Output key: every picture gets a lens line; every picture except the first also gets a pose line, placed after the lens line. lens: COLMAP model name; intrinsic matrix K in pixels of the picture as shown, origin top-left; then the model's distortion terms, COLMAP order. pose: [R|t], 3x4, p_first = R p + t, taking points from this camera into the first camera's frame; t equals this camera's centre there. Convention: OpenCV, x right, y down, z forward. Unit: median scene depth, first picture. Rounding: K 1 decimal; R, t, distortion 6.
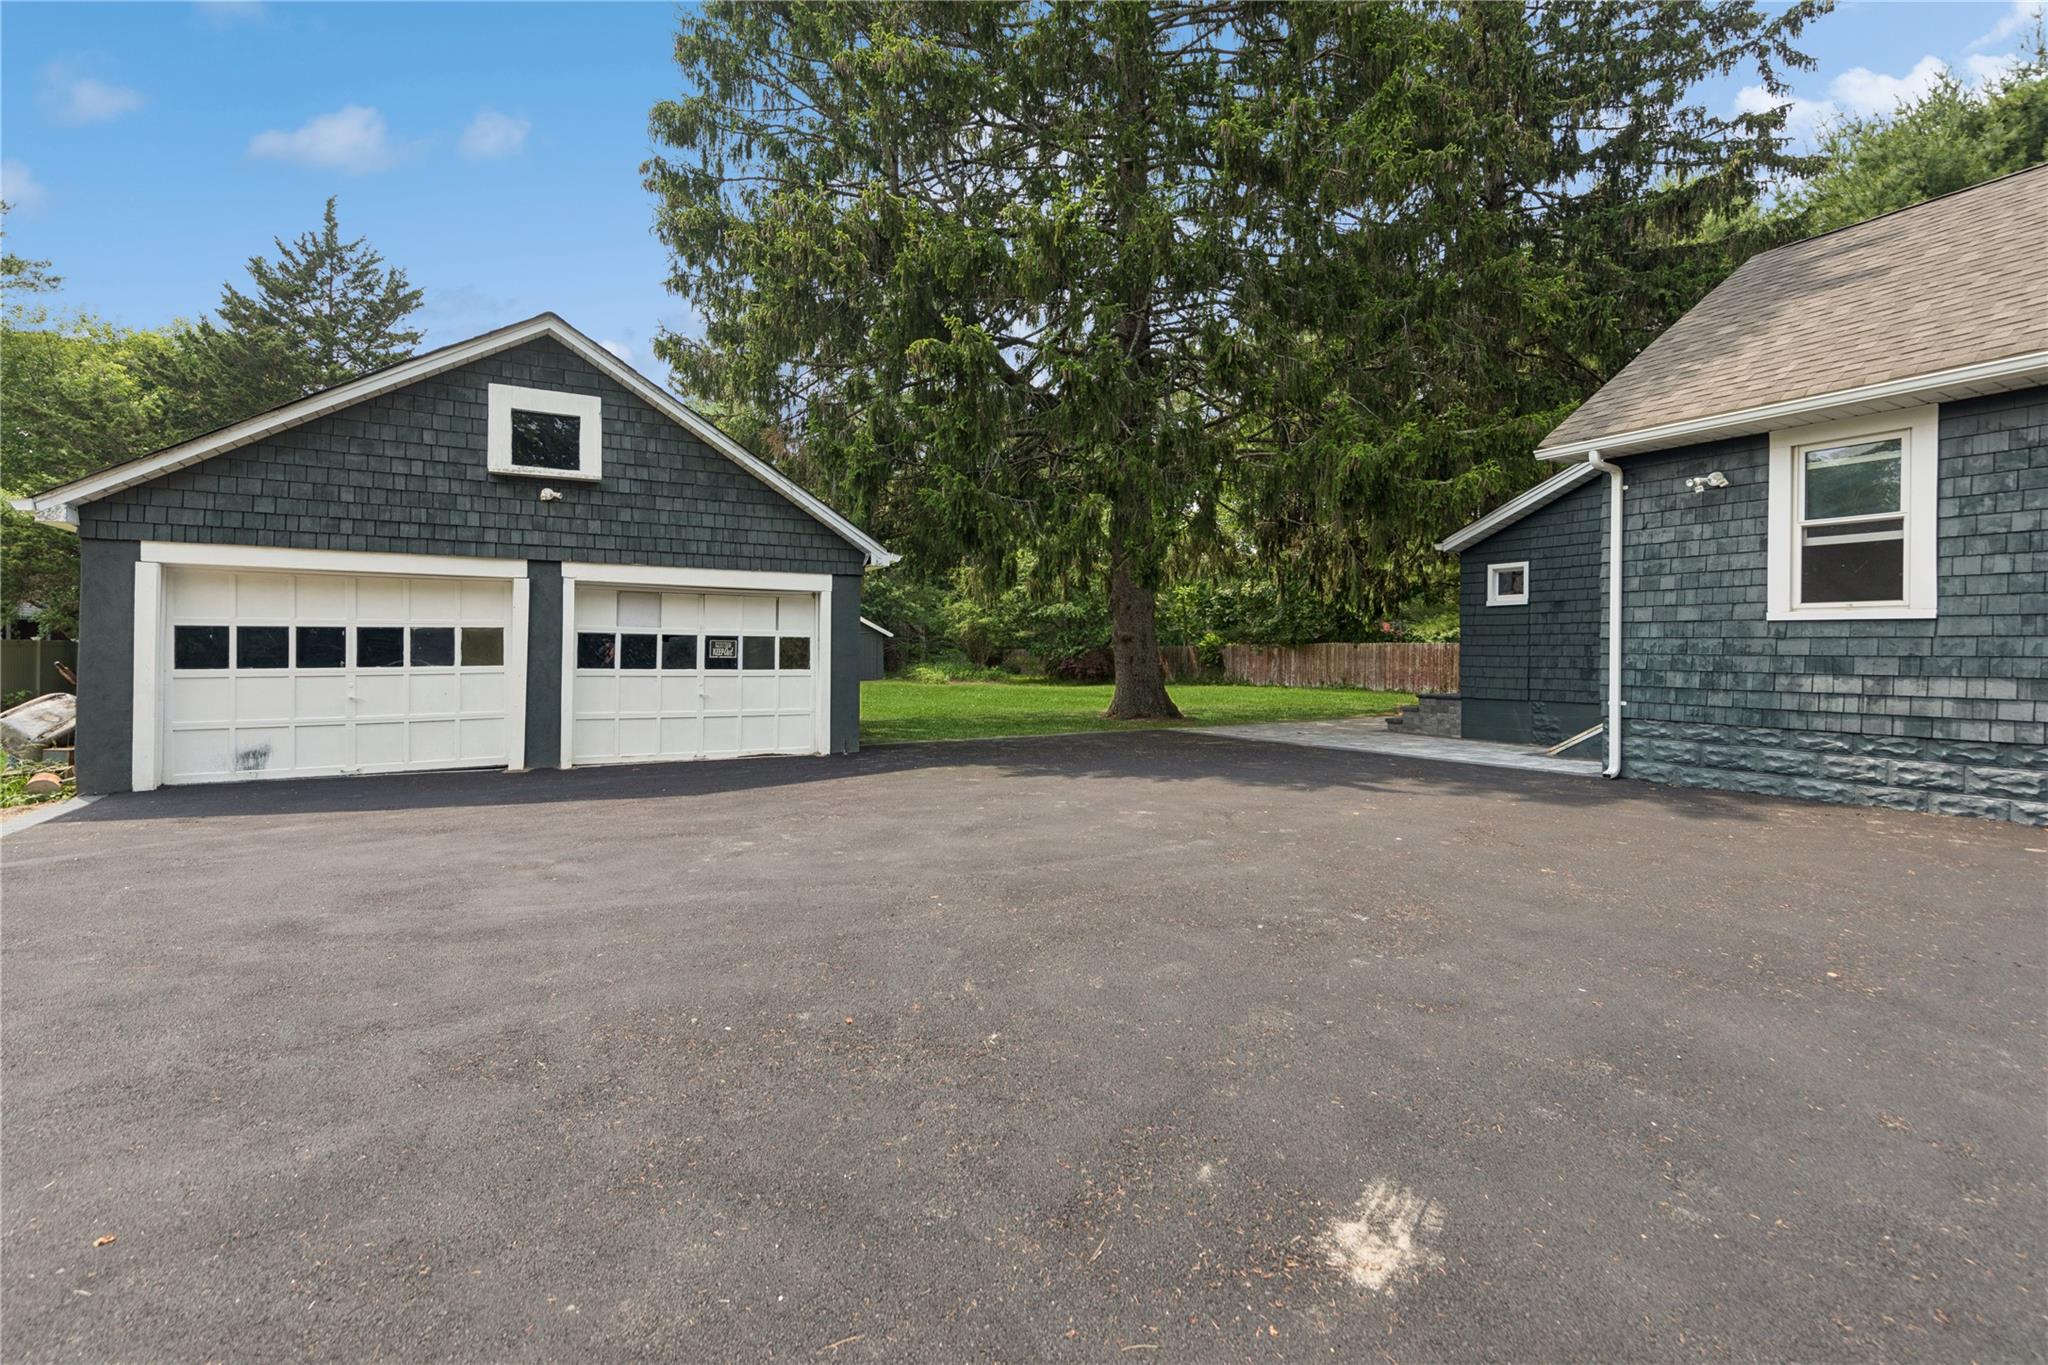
lens RADIAL K [[916.3, 0, 1028.7], [0, 916.3, 643.8], [0, 0, 1]] dist [0.009038, -0.000967]
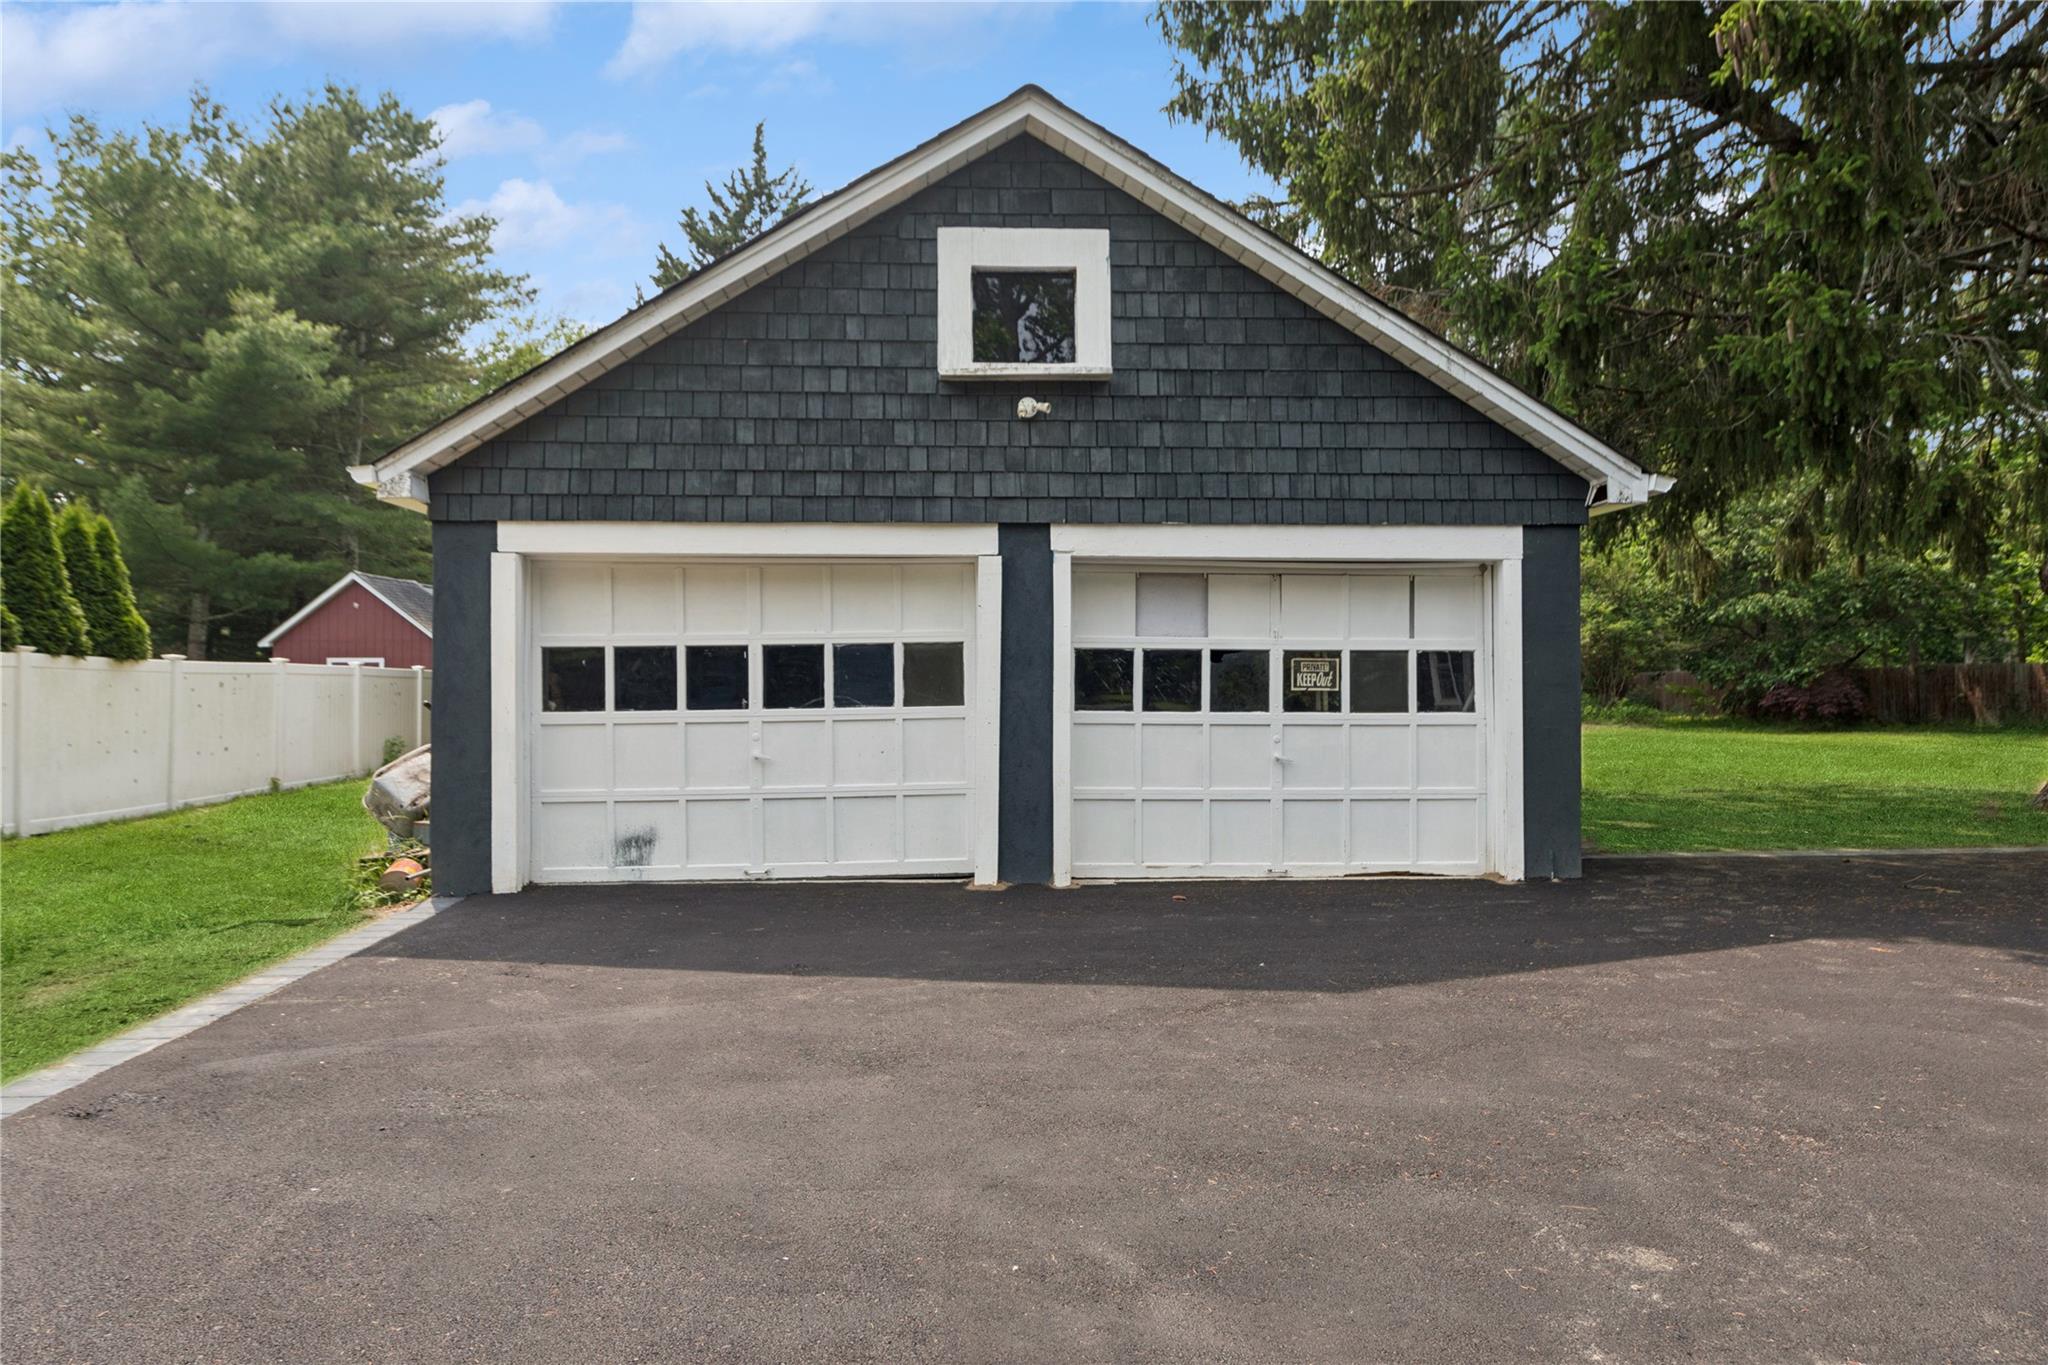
lens RADIAL K [[1219.4, 0, 1008.9], [0, 1219.4, 675.7], [0, 0, 1]] dist [0.008241, 0.002112]
pose [[0.893802, -0.009036, -0.448371, -0.186057], [0.011957, 0.999922, 0.003684, 0.001603], [0.448303, -0.008654, 0.893840, 0.298698]]
